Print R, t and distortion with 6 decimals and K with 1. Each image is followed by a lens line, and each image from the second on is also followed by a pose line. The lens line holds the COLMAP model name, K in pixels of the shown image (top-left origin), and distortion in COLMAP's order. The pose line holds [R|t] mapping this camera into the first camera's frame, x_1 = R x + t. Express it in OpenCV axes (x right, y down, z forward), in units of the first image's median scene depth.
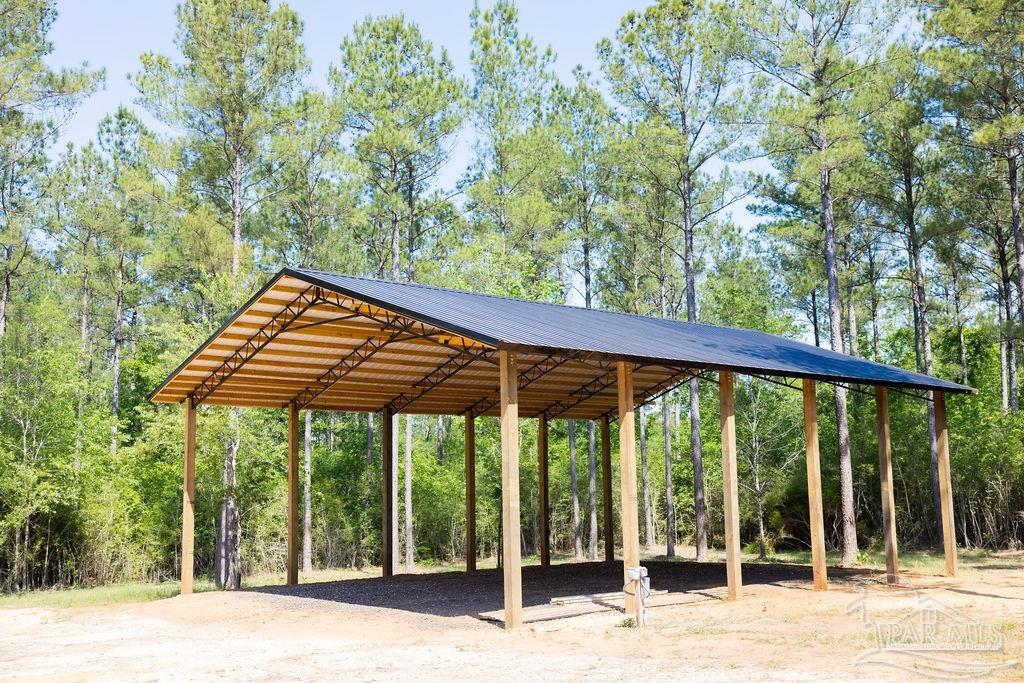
lens RADIAL K [[1100.2, 0, 523.2], [0, 1100.2, 336.6], [0, 0, 1]] dist [0.025642, 0.000000]
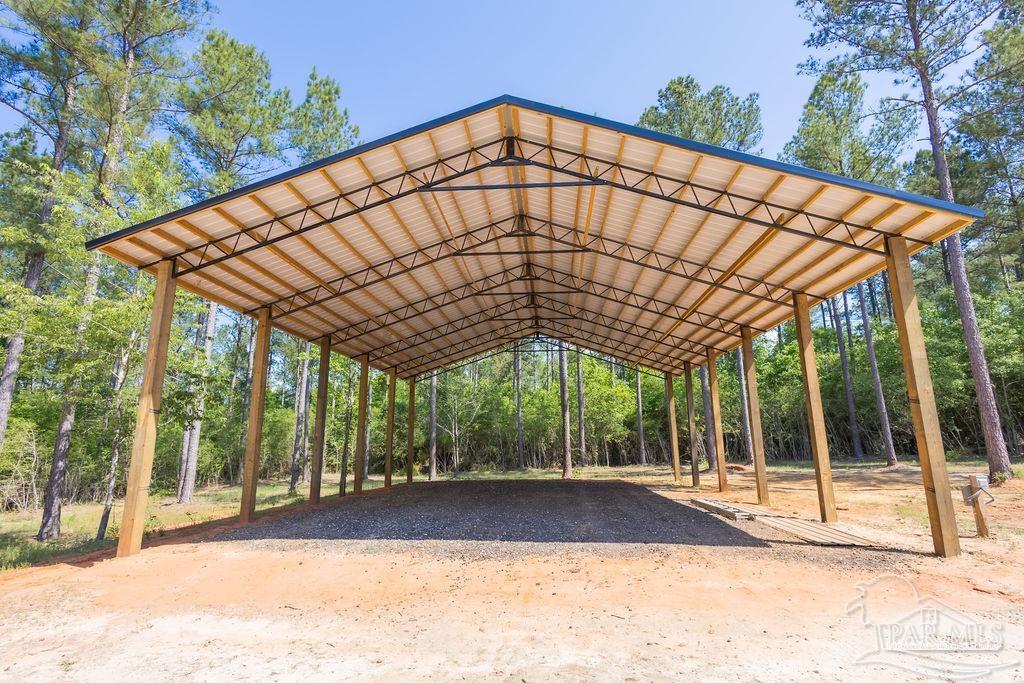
lens RADIAL K [[487.2, 0, 517.9], [0, 487.2, 346.5], [0, 0, 1]] dist [0.016635, -0.004694]
pose [[0.726447, 0.147188, 0.671276, -0.266783], [-0.100117, 0.989040, -0.108518, 0.093411], [-0.679891, 0.011626, 0.733221, 0.480462]]
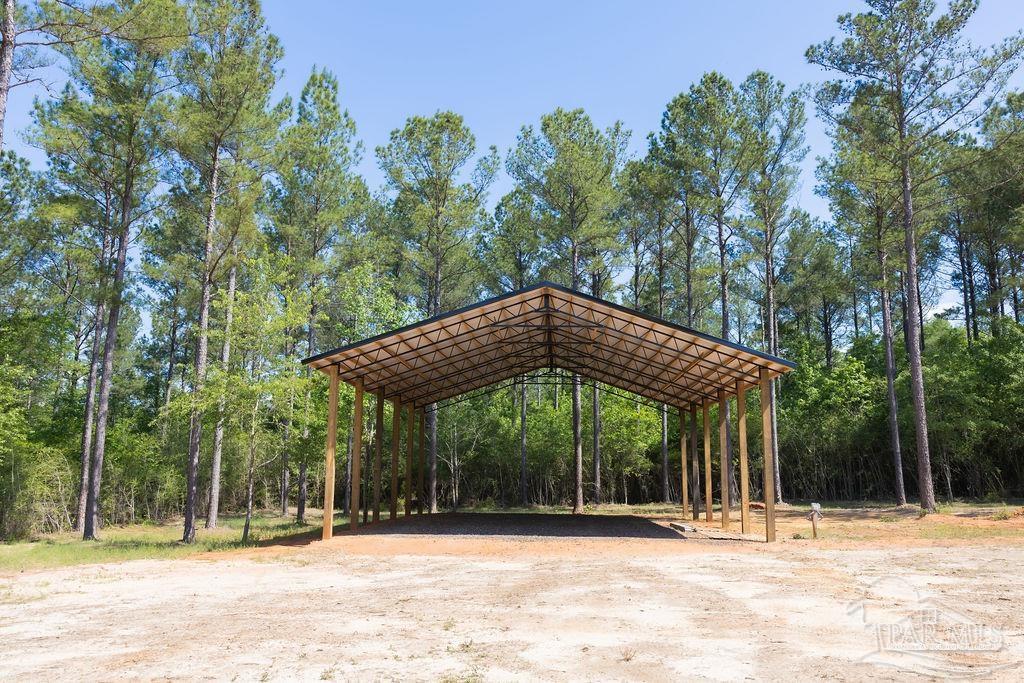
lens RADIAL K [[804.9, 0, 520.7], [0, 804.9, 338.6], [0, 0, 1]] dist [0.014971, 0.007382]
pose [[0.708946, 0.141222, 0.690978, -0.576173], [-0.120097, 0.989611, -0.079037, 0.055627], [-0.694962, -0.026952, 0.718542, 0.209838]]
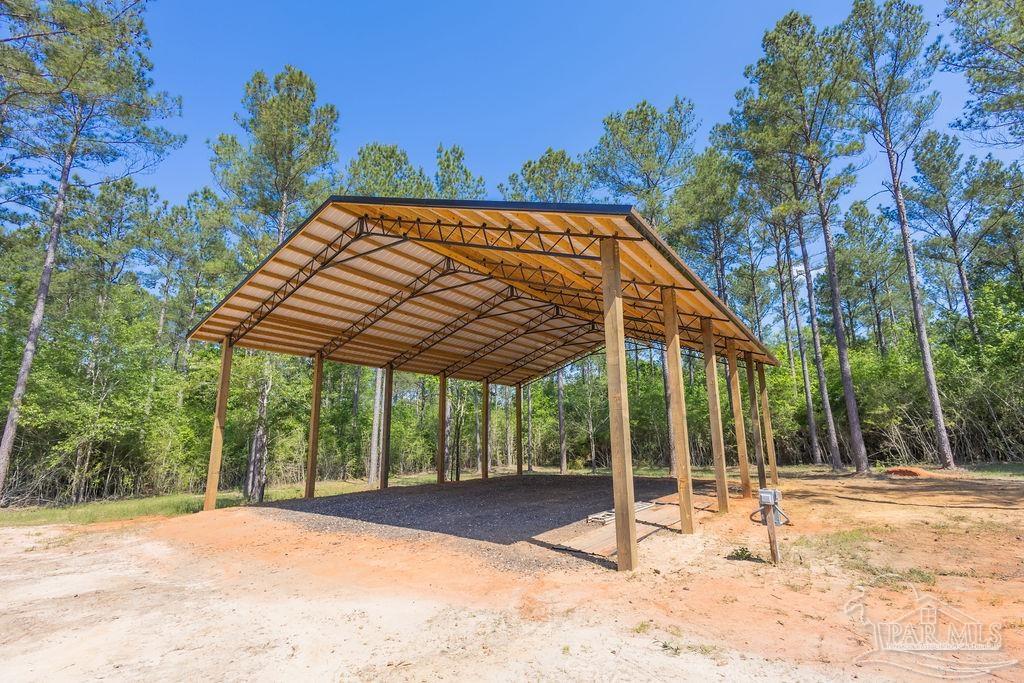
lens RADIAL K [[469.9, 0, 519.0], [0, 469.9, 341.3], [0, 0, 1]] dist [0.014838, -0.004050]
pose [[0.973532, 0.054827, 0.221879, -0.086938], [-0.038914, 0.996389, -0.075466, 0.066442], [-0.225215, 0.064834, 0.972150, 0.342732]]
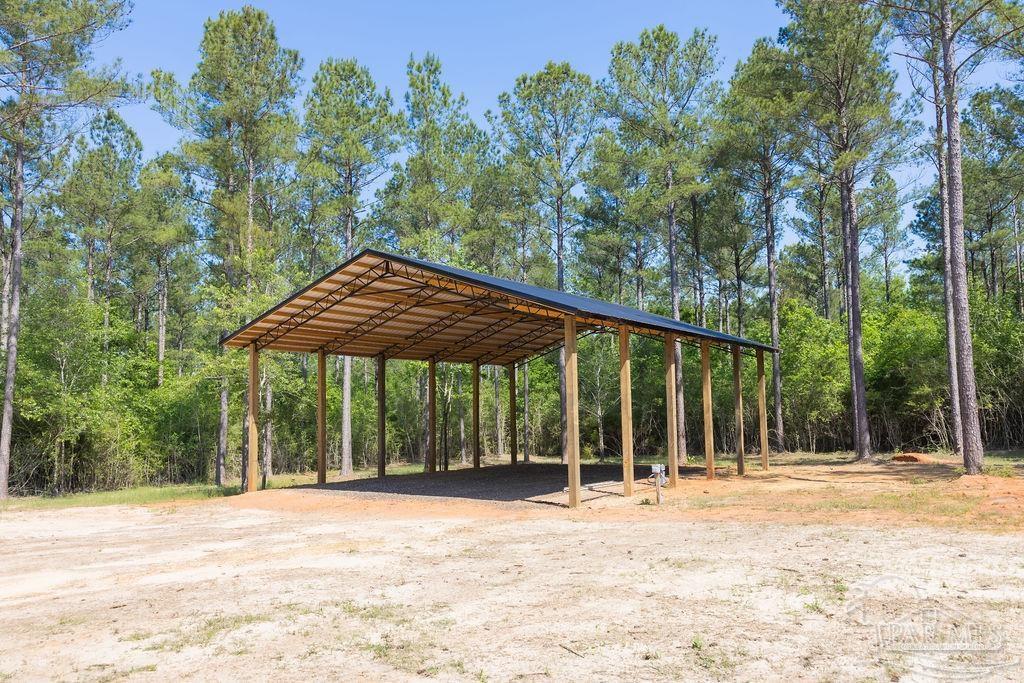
lens RADIAL K [[804.9, 0, 515.1], [0, 804.9, 341.1], [0, 0, 1]] dist [0.014971, 0.007382]
pose [[0.972585, 0.023138, 0.231394, -0.172596], [-0.033192, 0.998662, 0.039650, 0.002996], [-0.230167, -0.046244, 0.972052, -0.008094]]
